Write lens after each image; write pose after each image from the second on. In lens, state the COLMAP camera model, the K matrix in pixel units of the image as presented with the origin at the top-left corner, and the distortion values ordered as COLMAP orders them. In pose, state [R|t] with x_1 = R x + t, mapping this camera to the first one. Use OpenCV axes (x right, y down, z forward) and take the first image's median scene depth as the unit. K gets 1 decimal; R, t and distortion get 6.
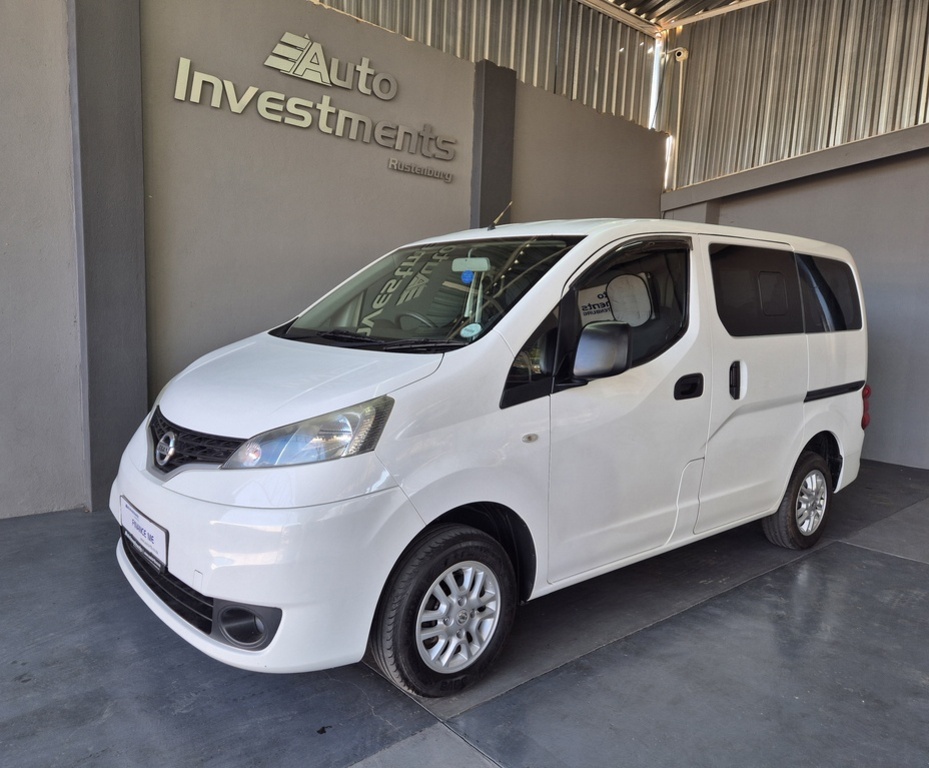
lens RADIAL K [[684.4, 0, 417.1], [0, 684.4, 387.3], [0, 0, 1]] dist [0.049346, -0.003070]
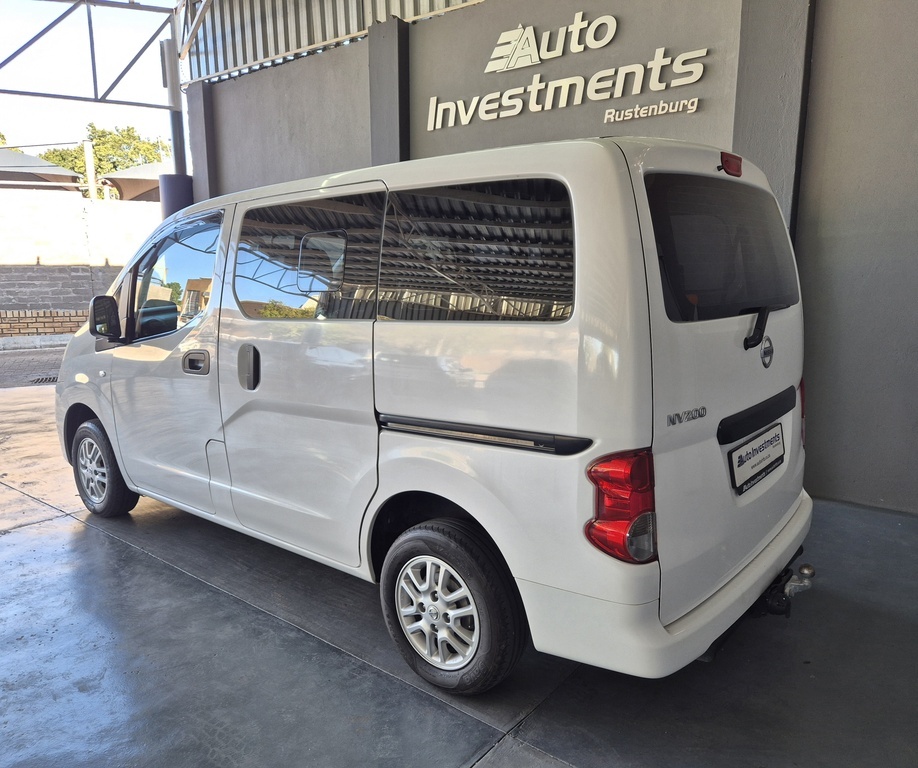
lens RADIAL K [[695.8, 0, 459.0], [0, 695.8, 384.0], [0, 0, 1]] dist [0.057640, -0.031620]
pose [[0.201438, 0.122478, -0.971814, 0.896414], [-0.099210, 0.989601, 0.104155, -0.070098], [0.974464, 0.075433, 0.211494, 0.703938]]
